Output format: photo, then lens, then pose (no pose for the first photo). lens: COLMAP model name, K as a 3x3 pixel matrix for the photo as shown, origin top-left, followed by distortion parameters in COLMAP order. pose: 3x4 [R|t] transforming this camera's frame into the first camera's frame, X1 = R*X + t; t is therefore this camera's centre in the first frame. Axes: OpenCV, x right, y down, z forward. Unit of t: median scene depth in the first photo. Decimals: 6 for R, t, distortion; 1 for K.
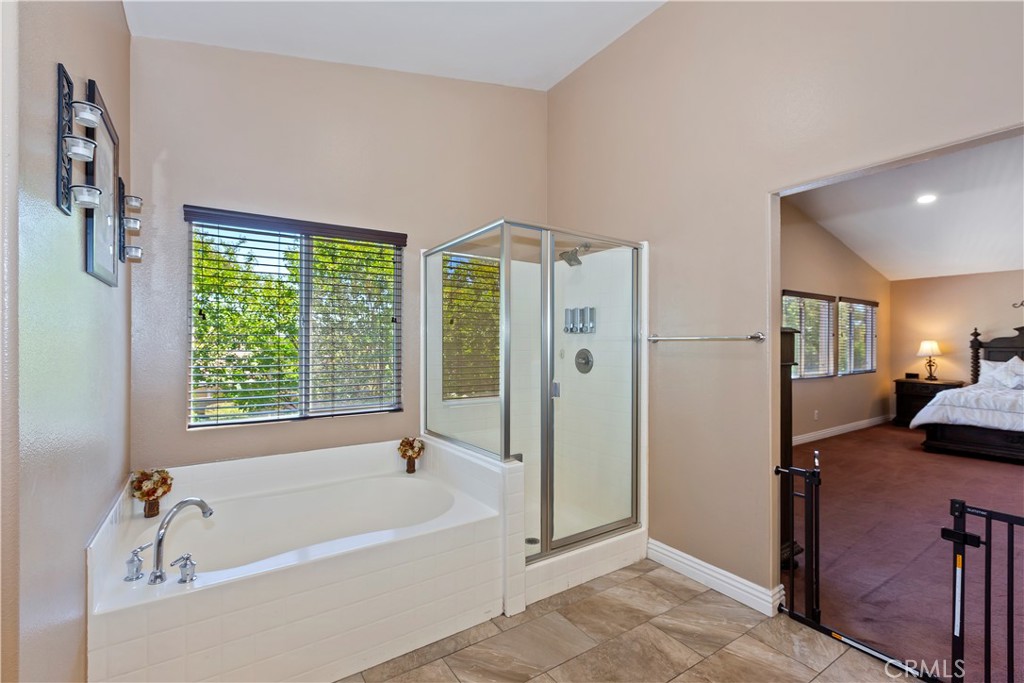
lens RADIAL K [[457.0, 0, 521.6], [0, 457.0, 345.9], [0, 0, 1]] dist [0.002864, -0.000059]
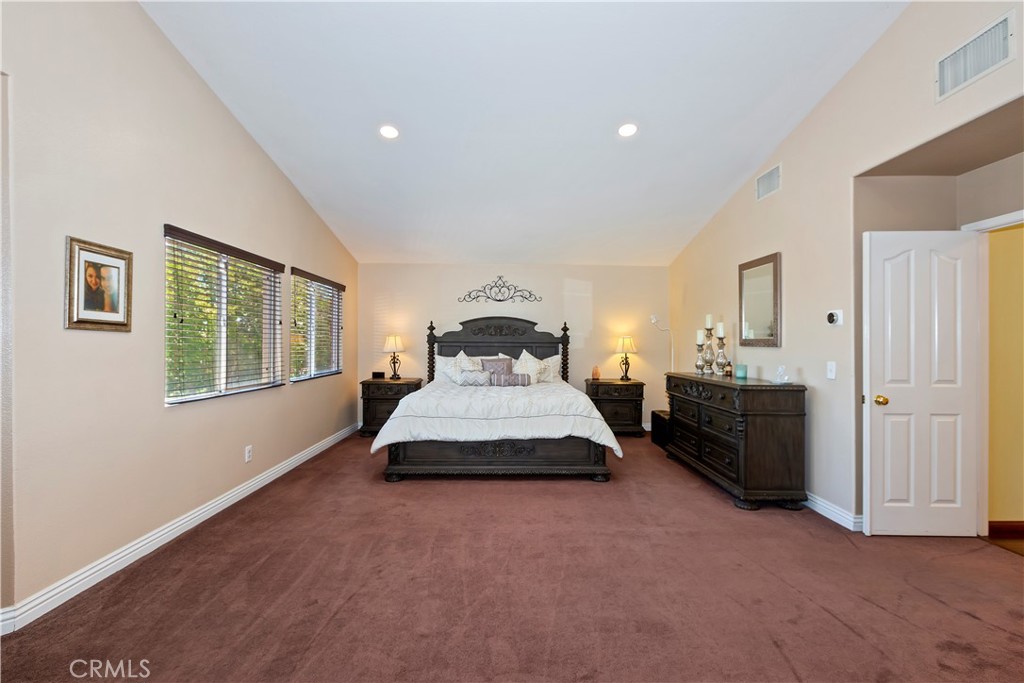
lens RADIAL K [[457.0, 0, 491.7], [0, 457.0, 341.6], [0, 0, 1]] dist [0.002864, -0.000059]
pose [[0.596743, 0.003362, 0.802425, 0.317895], [0.000805, 0.999988, -0.004789, 0.006730], [-0.802432, 0.003504, 0.596733, 0.346755]]
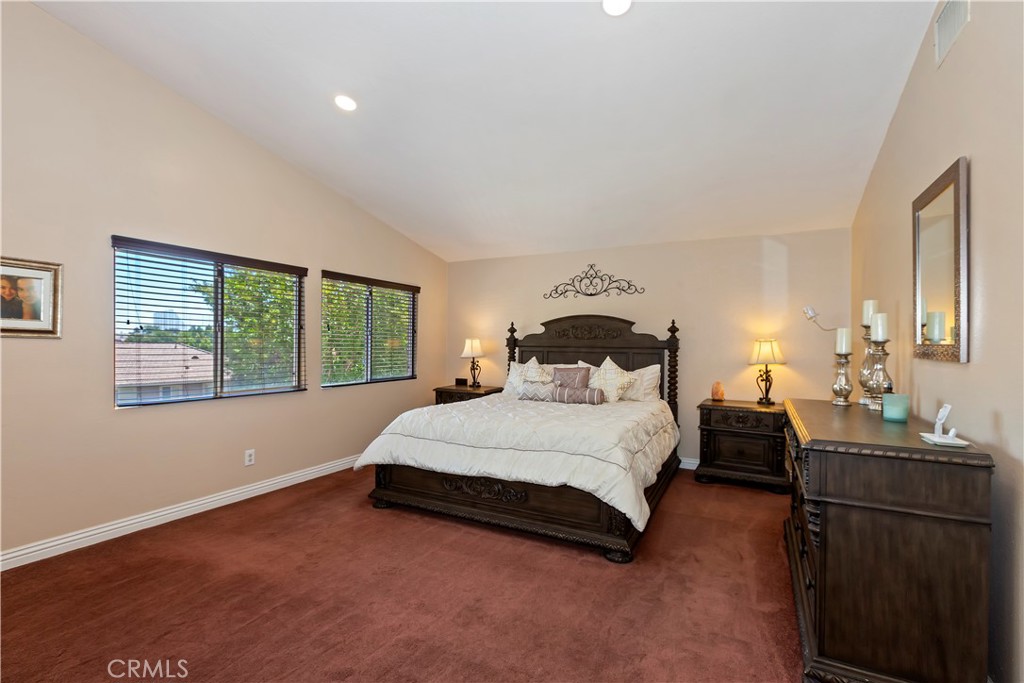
lens RADIAL K [[457.0, 0, 500.9], [0, 457.0, 345.0], [0, 0, 1]] dist [0.002864, -0.000059]
pose [[0.902333, 0.003192, 0.431029, 0.624351], [-0.002743, 0.999995, -0.001665, 0.002227], [-0.431032, 0.000320, 0.902337, 0.277141]]
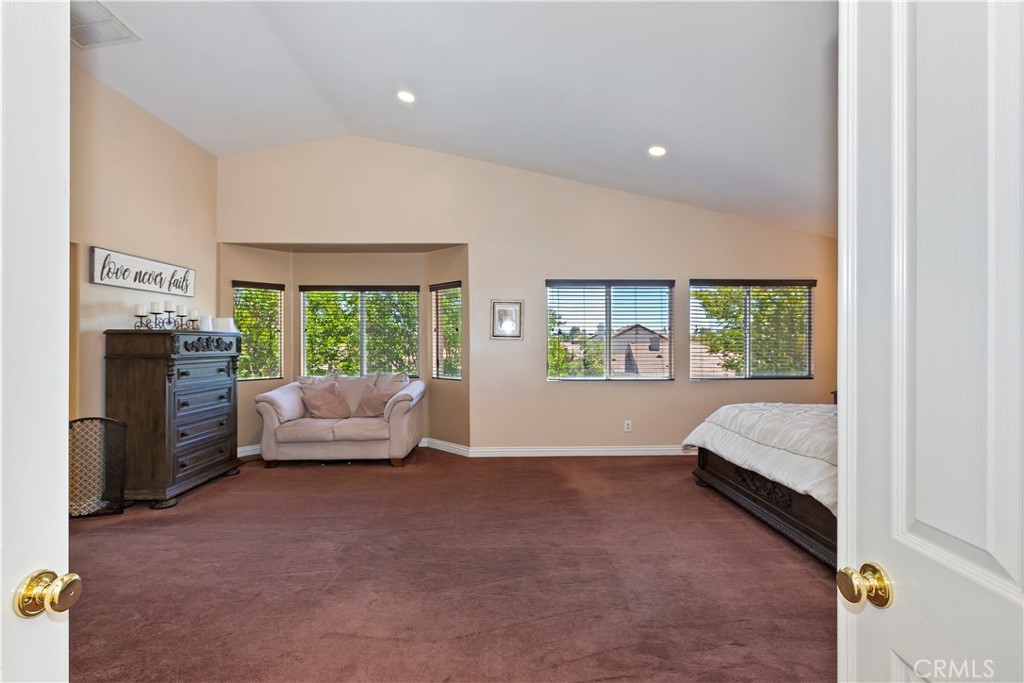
lens RADIAL K [[457.0, 0, 522.9], [0, 457.0, 341.3], [0, 0, 1]] dist [0.002864, -0.000059]
pose [[0.838455, -0.004058, -0.544956, 0.858768], [0.000929, 0.999981, -0.006017, 0.003216], [0.544970, 0.004539, 0.838443, 0.180475]]
